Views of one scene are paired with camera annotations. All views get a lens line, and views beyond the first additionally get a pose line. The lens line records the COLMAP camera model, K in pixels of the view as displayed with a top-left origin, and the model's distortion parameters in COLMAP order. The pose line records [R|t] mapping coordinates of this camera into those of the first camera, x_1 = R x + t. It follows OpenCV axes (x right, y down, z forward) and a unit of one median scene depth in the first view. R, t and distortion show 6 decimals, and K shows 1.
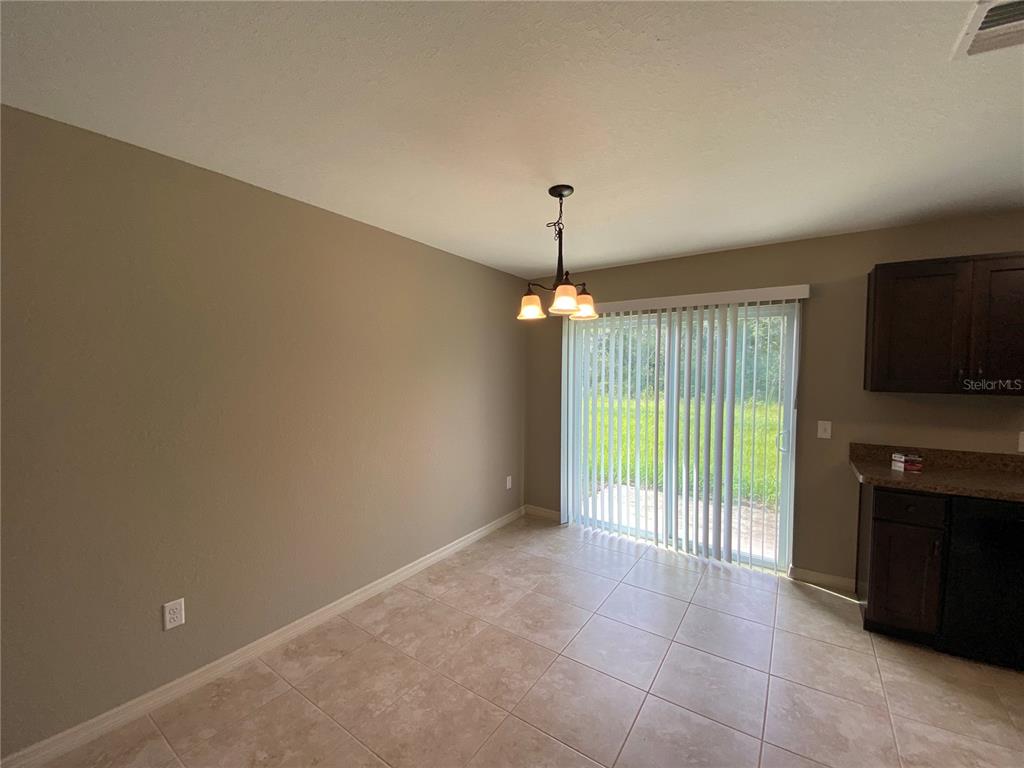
lens RADIAL K [[414.1, 0, 511.4], [0, 414.1, 389.0], [0, 0, 1]] dist [0.011541, -0.014599]
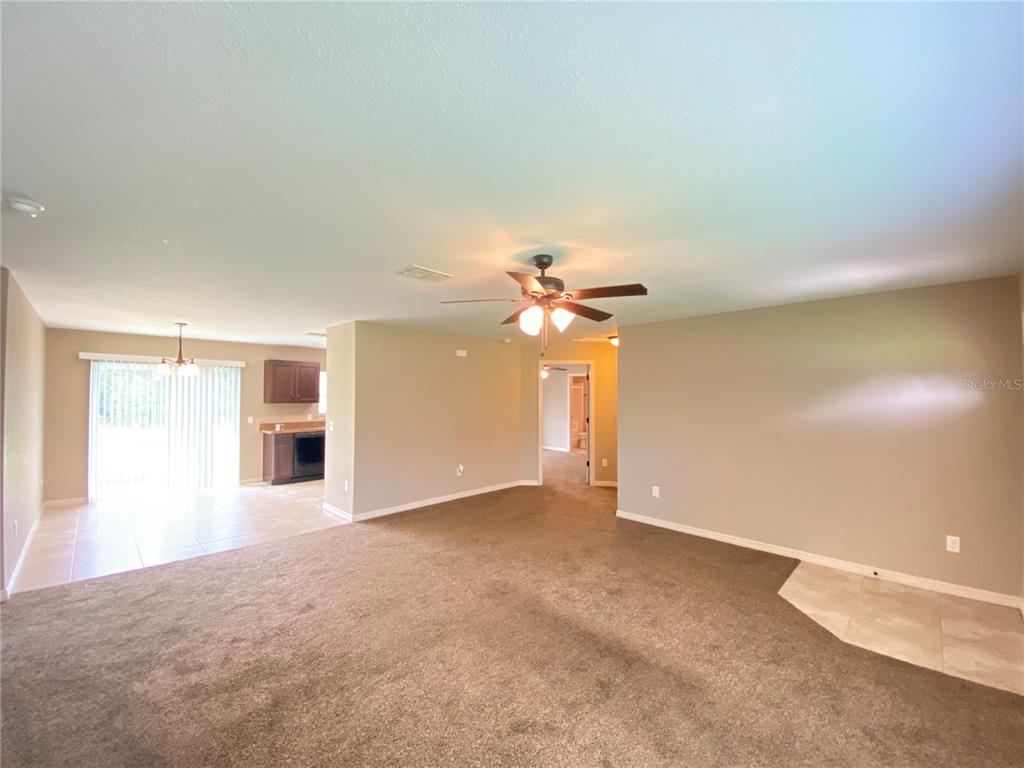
lens RADIAL K [[414.1, 0, 511.4], [0, 414.1, 389.0], [0, 0, 1]] dist [0.011541, -0.014599]
pose [[0.169174, 0.013067, 0.985500, -1.753048], [0.046347, 0.998700, -0.021199, 0.046005], [-0.984496, 0.049261, 0.168349, -1.184932]]
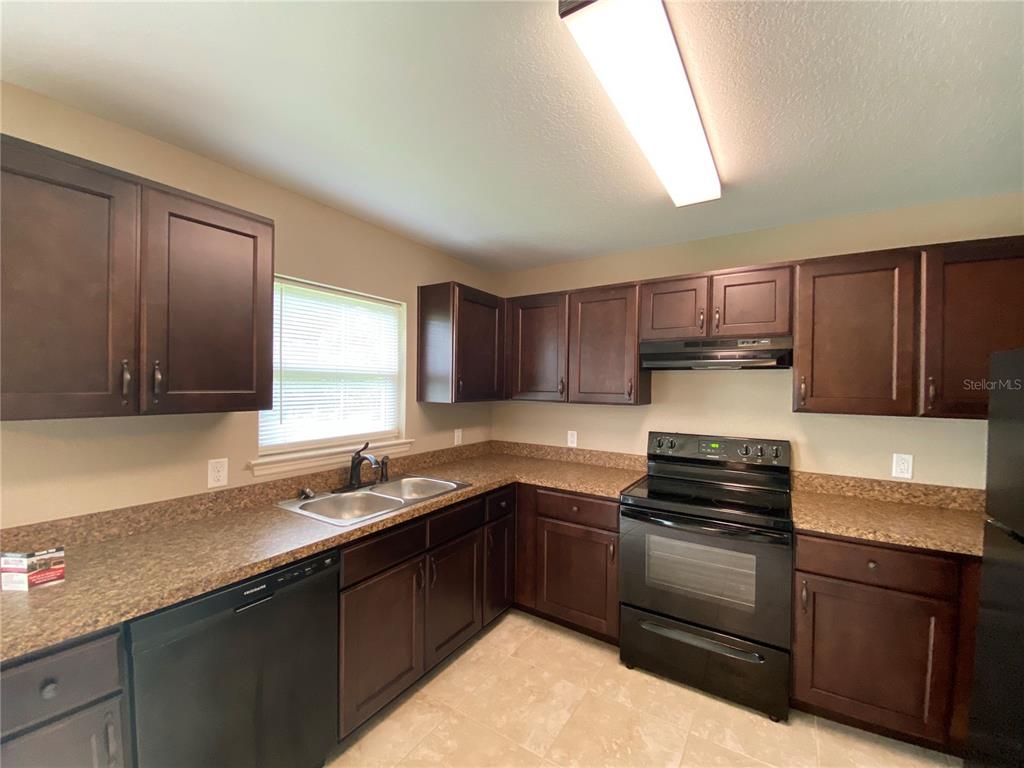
lens RADIAL K [[414.1, 0, 511.4], [0, 414.1, 389.0], [0, 0, 1]] dist [0.011541, -0.014599]
pose [[-0.027234, -0.014898, 0.999518, 0.490832], [0.032554, 0.999345, 0.015782, -0.016050], [-0.999099, 0.032968, -0.026732, 0.469668]]
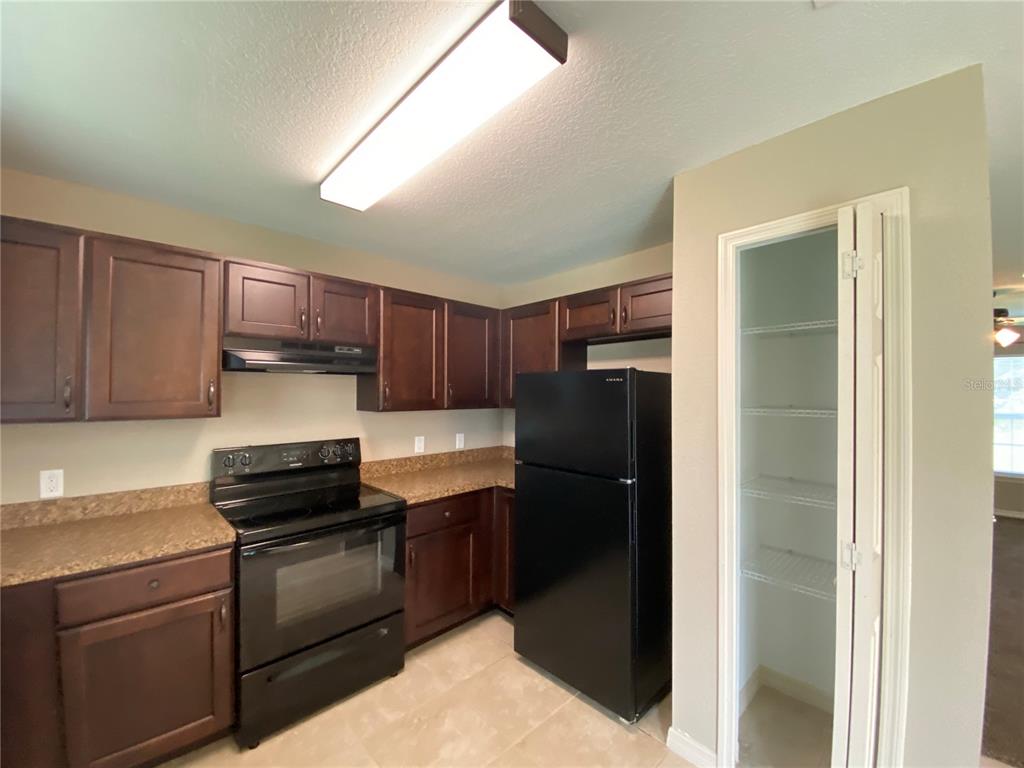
lens RADIAL K [[414.1, 0, 511.4], [0, 414.1, 389.0], [0, 0, 1]] dist [0.011541, -0.014599]
pose [[-0.981203, -0.007264, 0.192841, 0.825521], [0.000538, 0.999184, 0.040377, -0.033343], [-0.192977, 0.039722, -0.980399, 0.808177]]
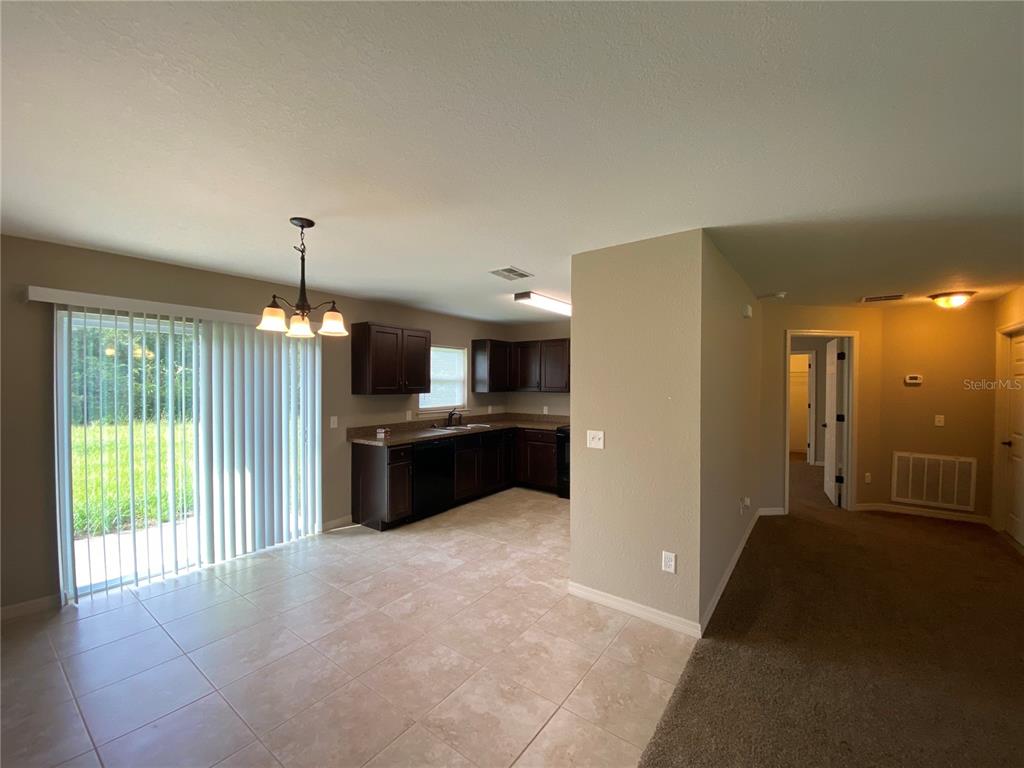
lens RADIAL K [[414.1, 0, 511.4], [0, 414.1, 389.0], [0, 0, 1]] dist [0.011541, -0.014599]
pose [[0.031583, -0.017715, 0.999344, -0.872112], [0.044041, 0.998896, 0.016315, -0.021412], [-0.998530, 0.043497, 0.032329, 0.376614]]
